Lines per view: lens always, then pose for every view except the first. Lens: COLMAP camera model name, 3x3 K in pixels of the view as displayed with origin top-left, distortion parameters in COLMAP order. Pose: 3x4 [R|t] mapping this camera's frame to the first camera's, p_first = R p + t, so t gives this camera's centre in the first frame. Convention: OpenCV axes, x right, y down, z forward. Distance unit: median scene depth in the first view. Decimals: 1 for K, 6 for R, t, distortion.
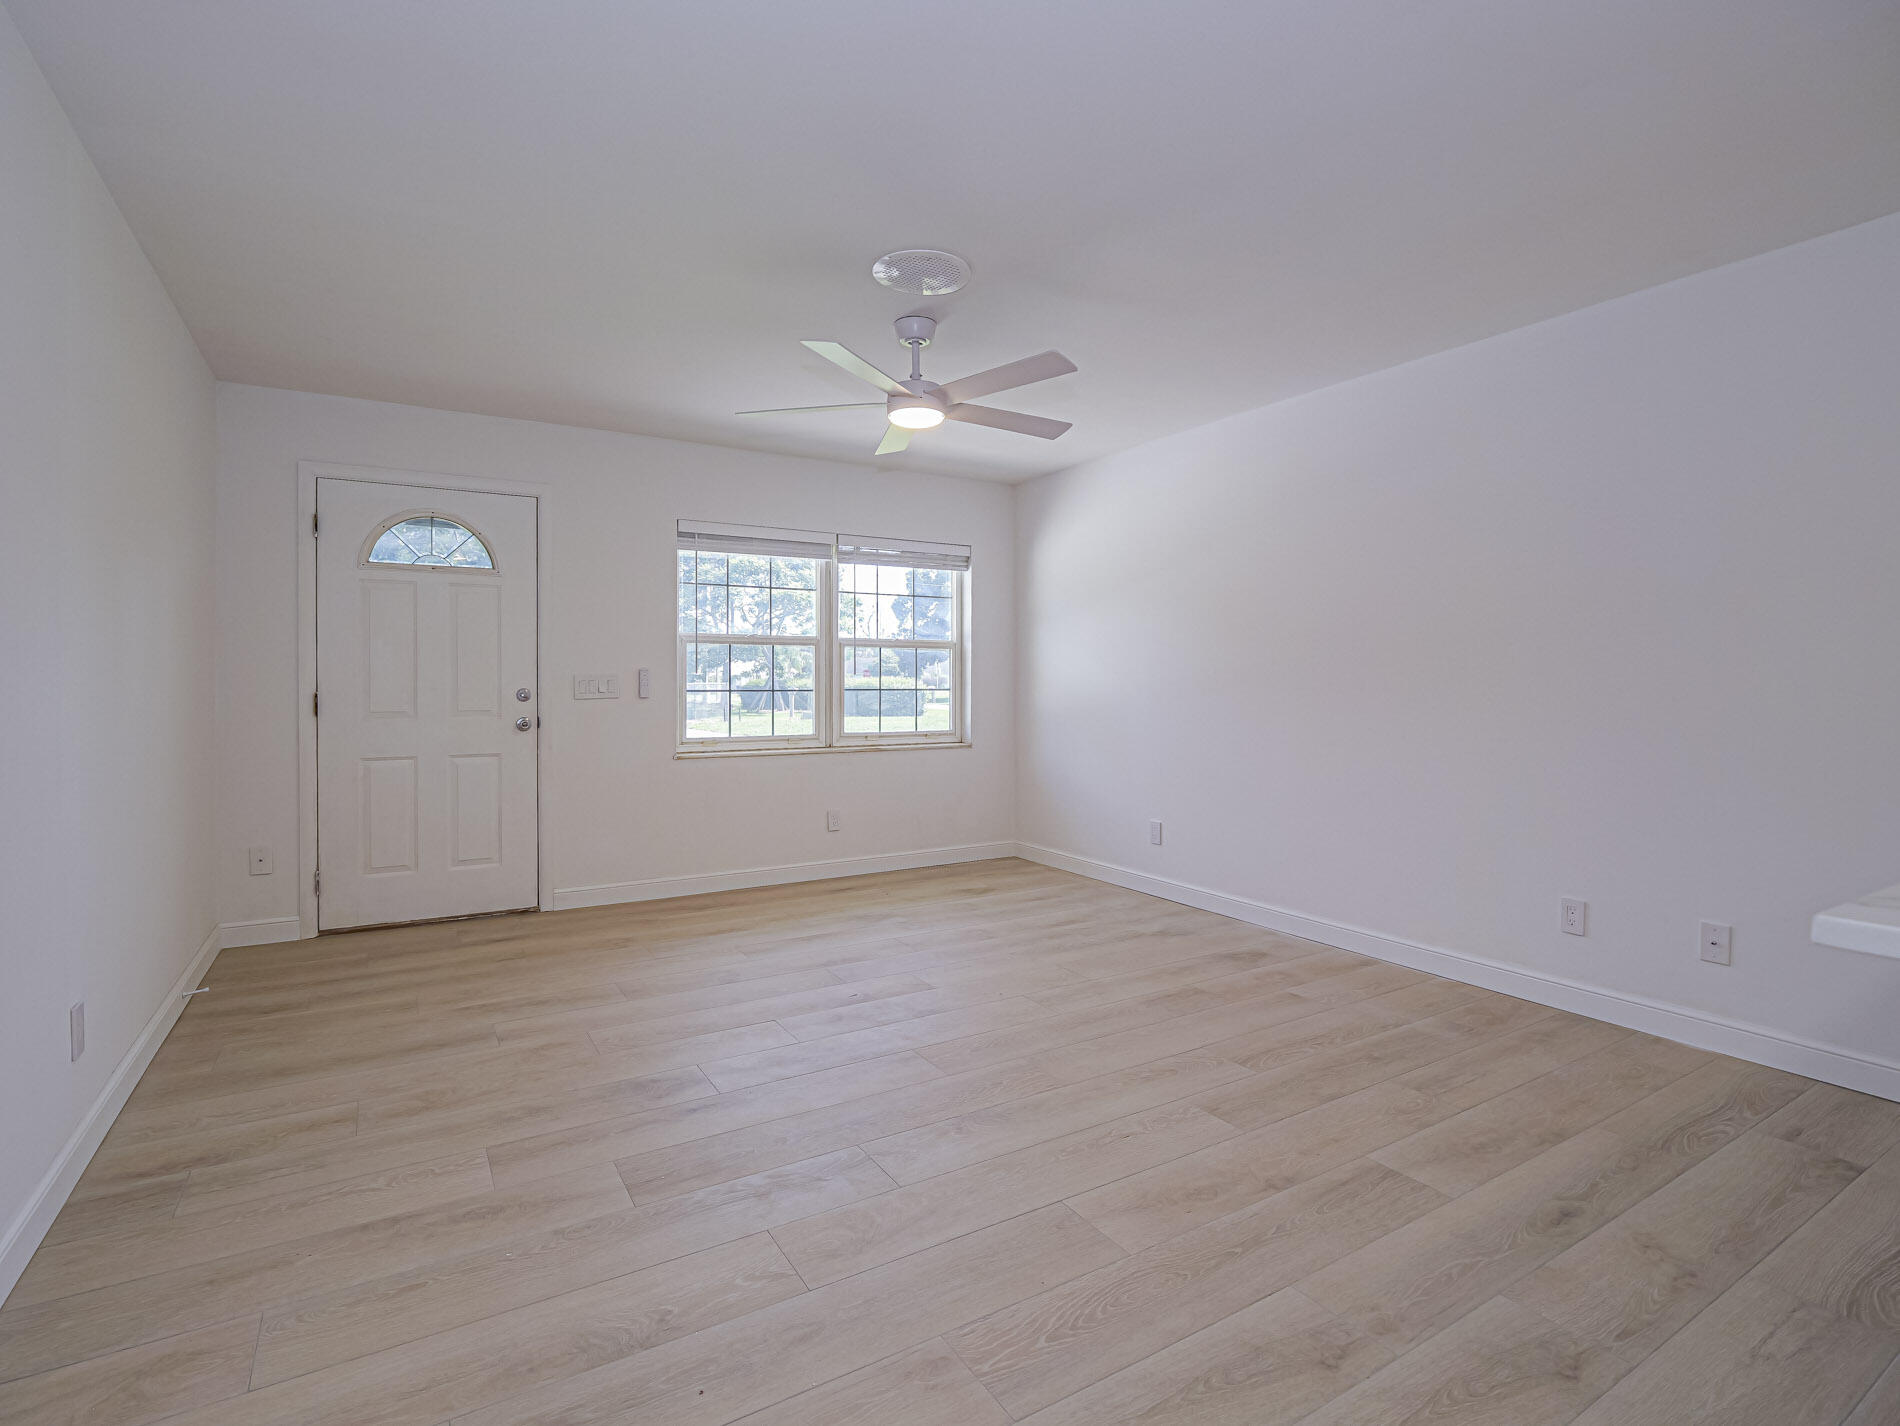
lens RADIAL K [[928.0, 0, 944.7], [0, 928.0, 684.3], [0, 0, 1]] dist [-0.016618, 0.000179]
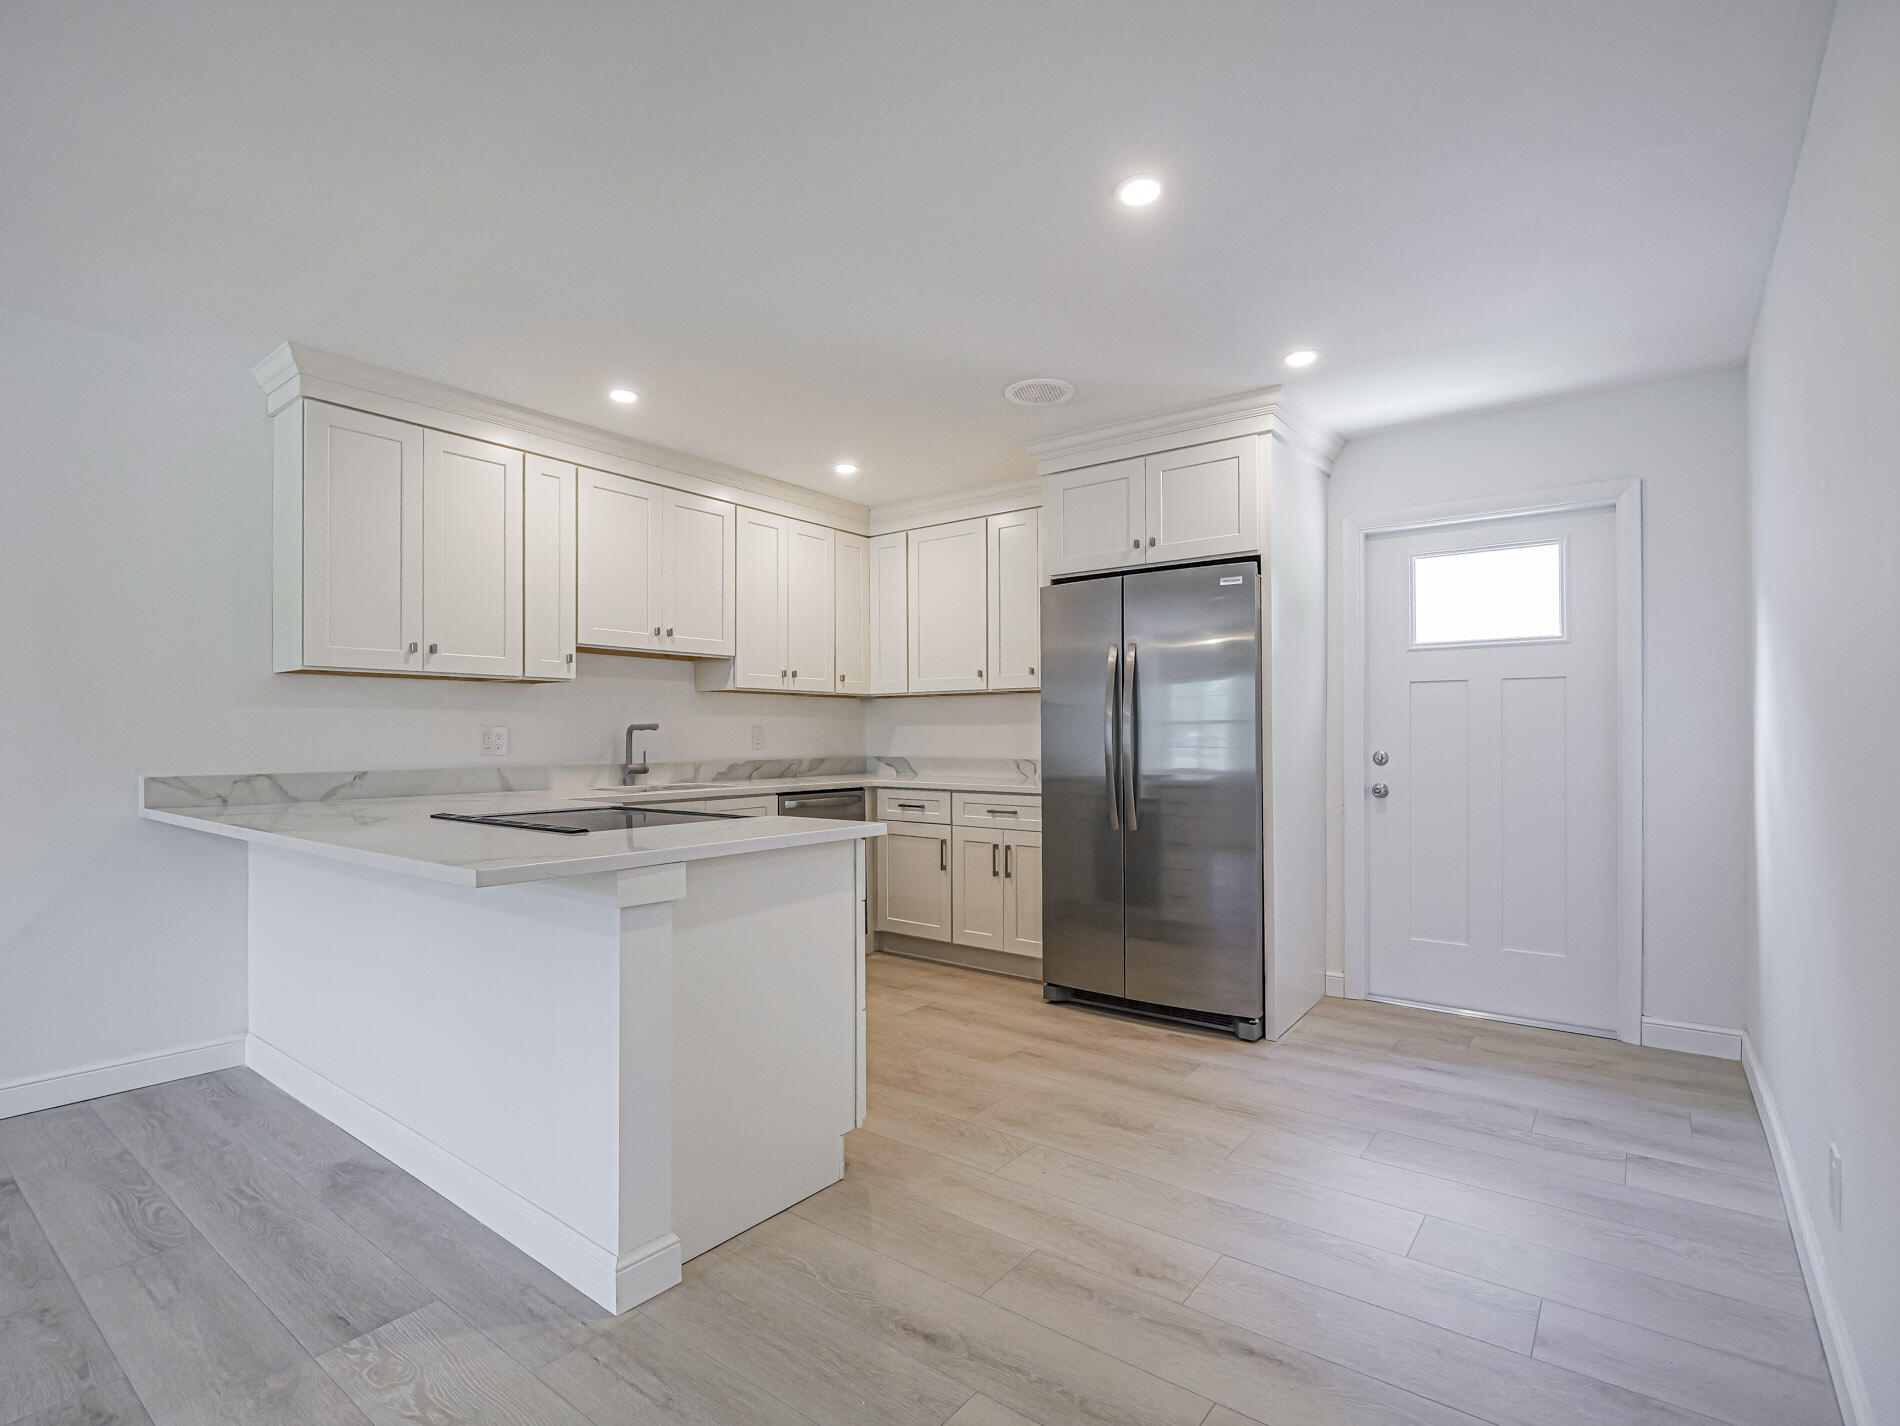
lens RADIAL K [[924.5, 0, 938.7], [0, 924.5, 732.0], [0, 0, 1]] dist [-0.011673, -0.001551]
pose [[-0.358400, 0.003561, 0.933561, -0.198173], [0.003451, 0.999991, -0.002490, 0.000356], [-0.933562, 0.002329, -0.358409, 0.167972]]
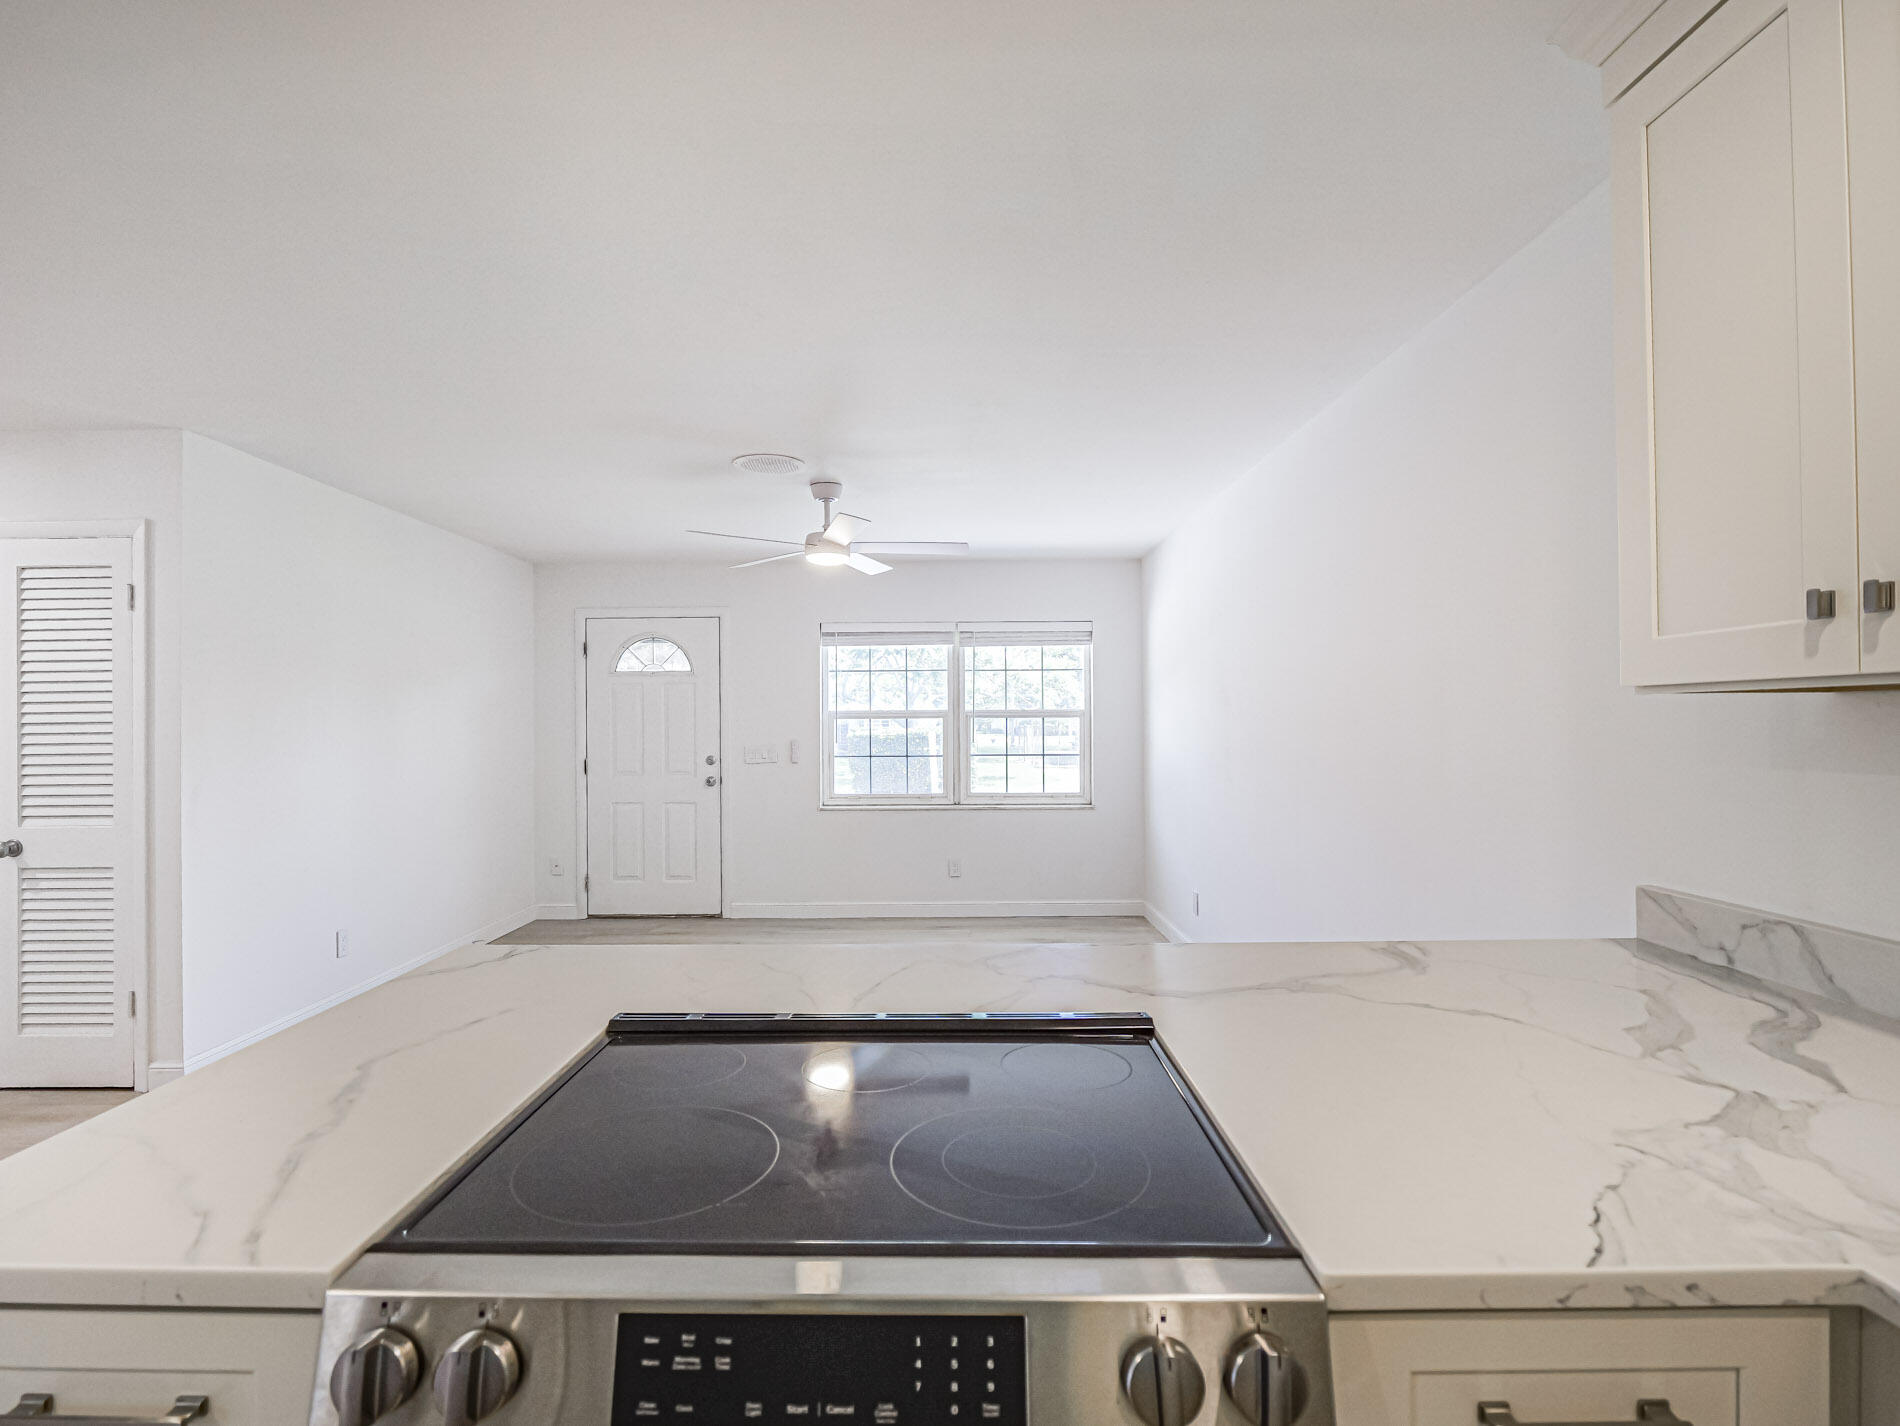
lens RADIAL K [[947.7, 0, 936.9], [0, 947.7, 699.5], [0, 0, 1]] dist [-0.014294, -0.001674]
pose [[0.850298, -0.018327, -0.525982, 0.584215], [0.005766, 0.999658, -0.025511, -0.041399], [0.526270, 0.018659, 0.850113, -0.032746]]
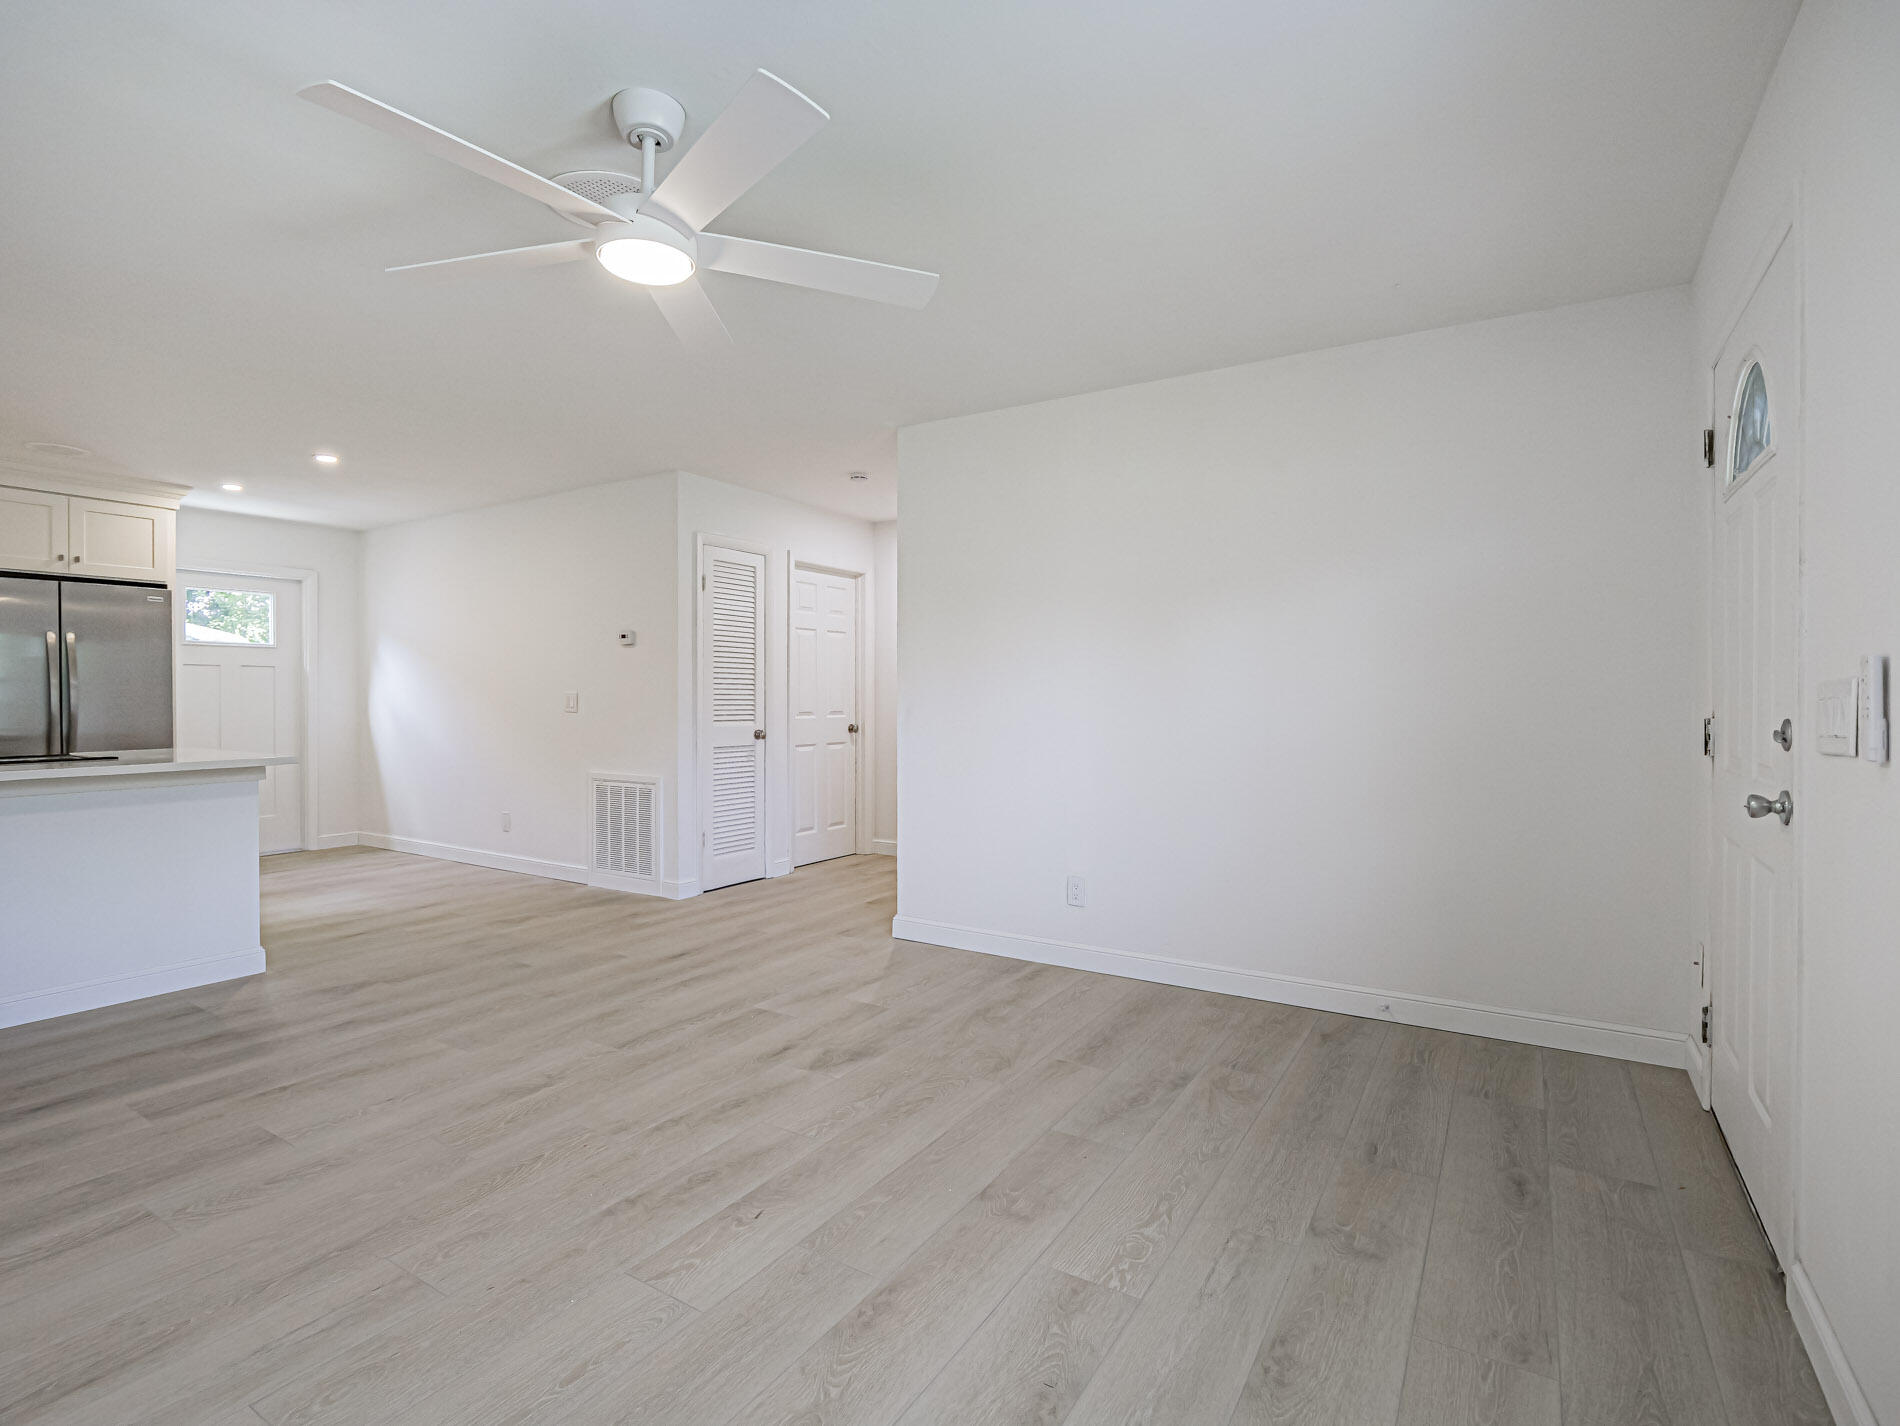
lens RADIAL K [[922.8, 0, 945.9], [0, 922.8, 700.5], [0, 0, 1]] dist [-0.015979, 0.000156]
pose [[-0.893947, 0.001984, -0.448168, 0.046235], [-0.001632, 0.999969, 0.007682, -0.005444], [0.448170, 0.007599, -0.893916, 1.207204]]
